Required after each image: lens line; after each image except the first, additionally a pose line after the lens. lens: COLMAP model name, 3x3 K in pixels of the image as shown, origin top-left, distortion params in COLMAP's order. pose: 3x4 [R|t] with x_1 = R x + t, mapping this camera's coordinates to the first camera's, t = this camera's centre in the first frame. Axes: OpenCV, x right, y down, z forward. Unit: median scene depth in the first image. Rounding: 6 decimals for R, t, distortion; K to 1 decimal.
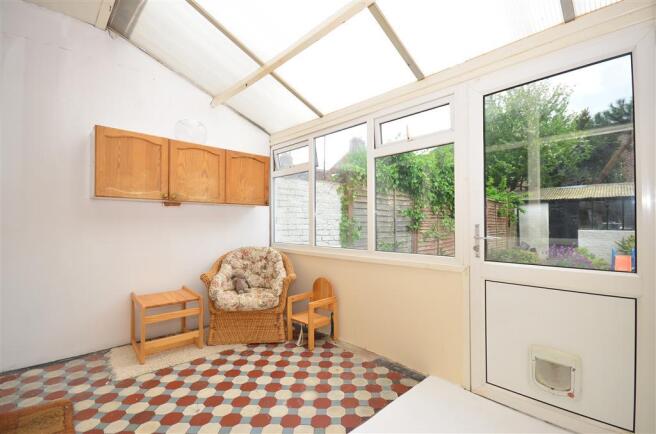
lens RADIAL K [[293.9, 0, 325.8], [0, 293.9, 220.4], [0, 0, 1]] dist [0.001031, 0.000190]
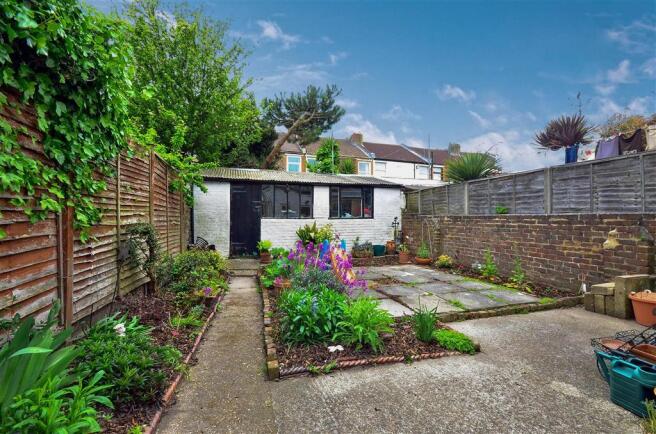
lens RADIAL K [[288.8, 0, 328.4], [0, 288.8, 217.6], [0, 0, 1]] dist [-0.001581, 0.000439]
pose [[0.455359, 0.004802, 0.890295, 0.223573], [-0.015629, 0.999874, 0.002601, 0.022152], [-0.890171, -0.015098, 0.455377, 0.447523]]
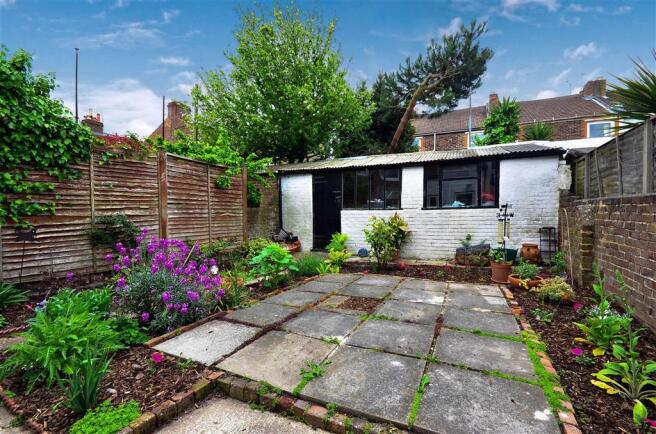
lens RADIAL K [[293.9, 0, 328.5], [0, 293.9, 215.7], [0, 0, 1]] dist [0.001031, 0.000190]
pose [[0.934496, -0.011968, 0.355773, 0.532269], [0.003157, 0.999674, 0.025334, 0.025028], [-0.355961, -0.022552, 0.934229, 0.308326]]
